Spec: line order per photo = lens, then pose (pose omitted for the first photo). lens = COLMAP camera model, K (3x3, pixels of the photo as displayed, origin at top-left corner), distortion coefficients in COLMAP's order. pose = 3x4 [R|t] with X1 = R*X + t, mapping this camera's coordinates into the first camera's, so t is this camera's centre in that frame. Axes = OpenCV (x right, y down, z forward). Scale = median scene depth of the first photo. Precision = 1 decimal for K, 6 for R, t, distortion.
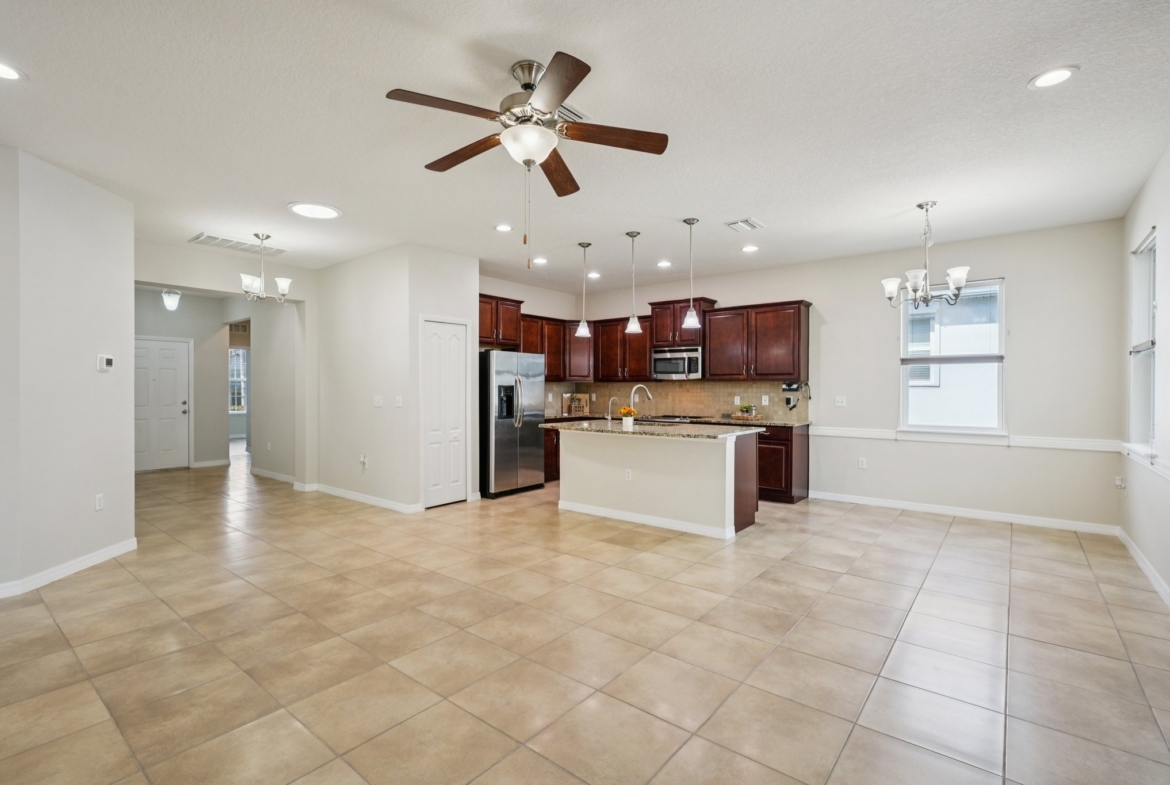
lens RADIAL K [[537.0, 0, 581.9], [0, 537.0, 391.6], [0, 0, 1]] dist [-0.001479, 0.000132]
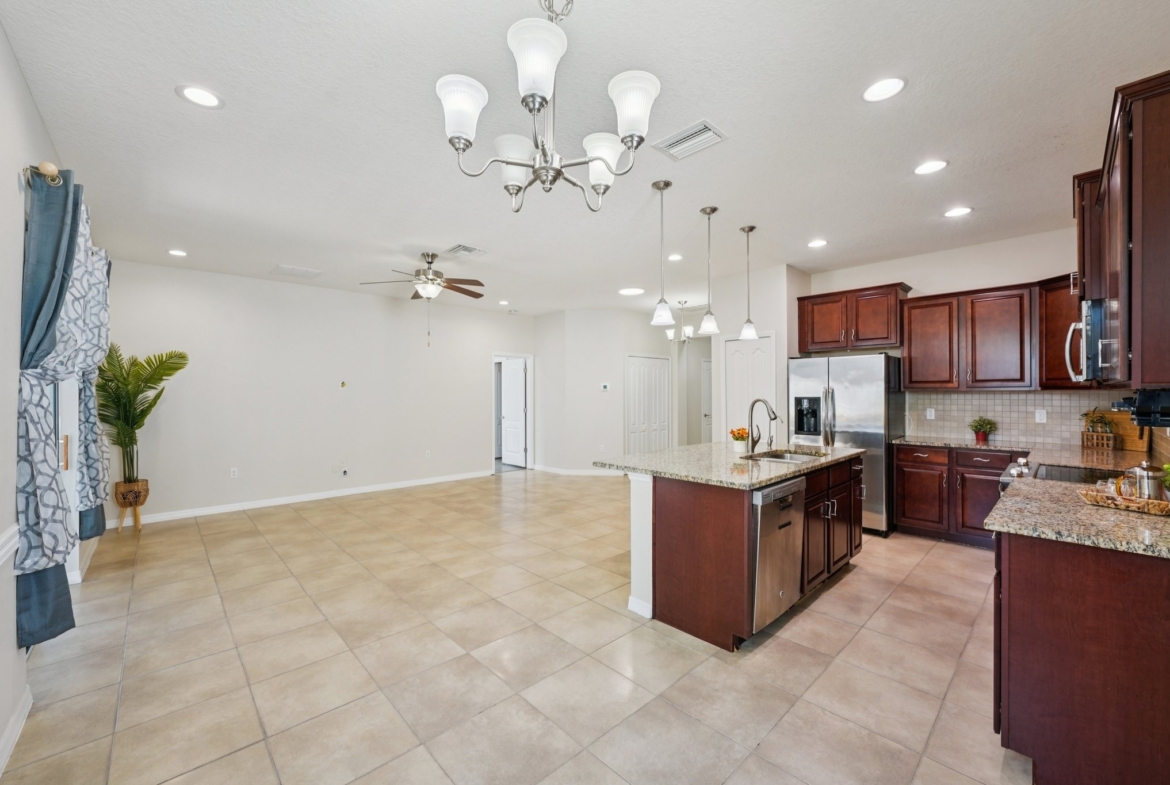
lens RADIAL K [[459.6, 0, 580.4], [0, 459.6, 394.5], [0, 0, 1]] dist [-0.015654, 0.000127]
pose [[-0.138543, 0.000845, -0.990356, 0.663683], [-0.001680, 0.999998, 0.001088, -0.016542], [0.990355, 0.001814, -0.138541, 0.747249]]
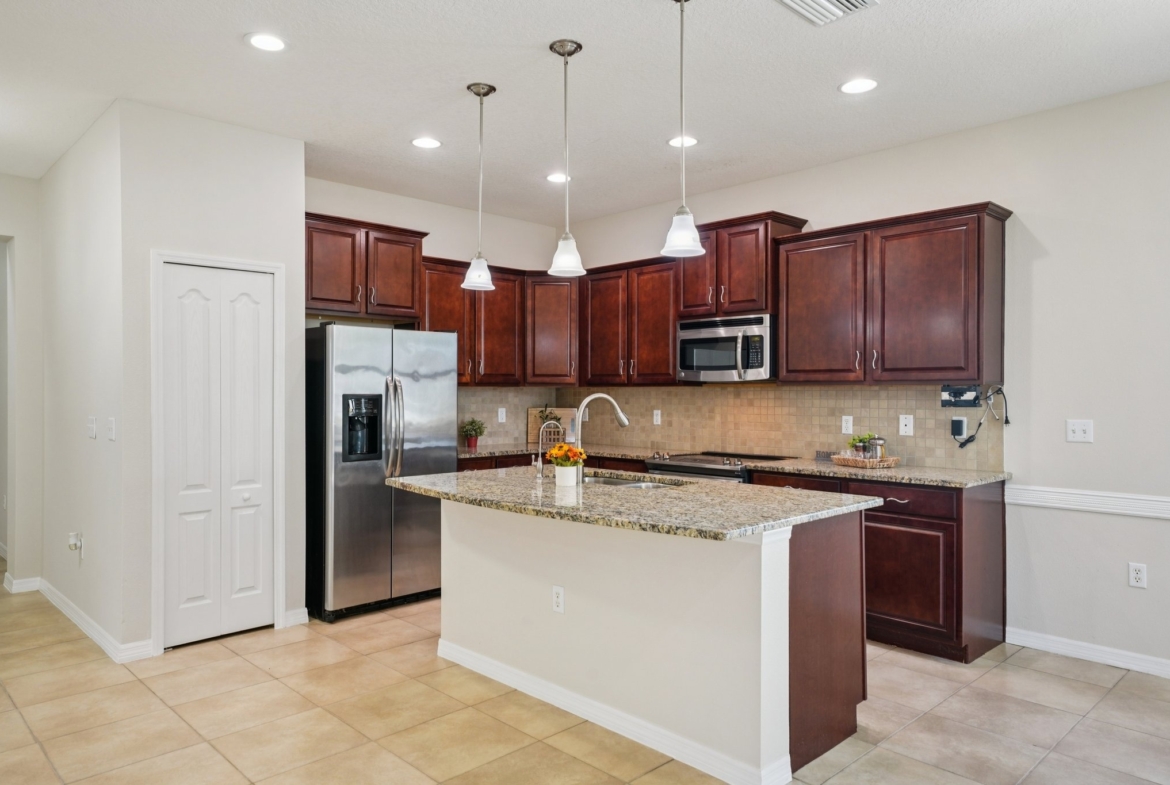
lens RADIAL K [[769.2, 0, 582.6], [0, 769.2, 395.6], [0, 0, 1]] dist [0.026343, 0.008179]
pose [[0.992614, -0.000803, -0.121316, 0.152535], [0.000402, 0.999994, -0.003332, -0.008000], [0.121318, 0.003258, 0.992608, 0.314570]]
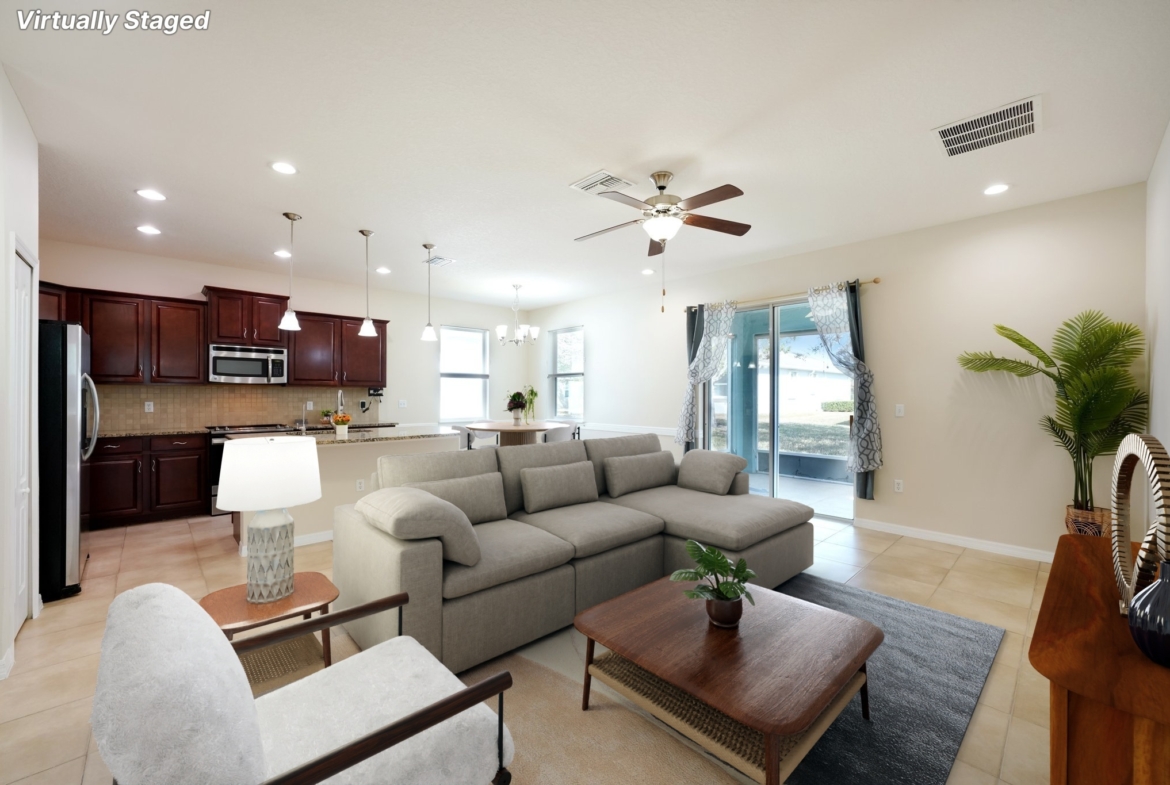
lens RADIAL K [[457.3, 0, 580.0], [0, 457.3, 390.4], [0, 0, 1]] dist [-0.015668, 0.000015]
pose [[0.135241, 0.006441, 0.990792, -0.545171], [0.005768, 0.999957, -0.007288, -0.002999], [-0.990796, 0.006700, 0.135198, 0.424265]]
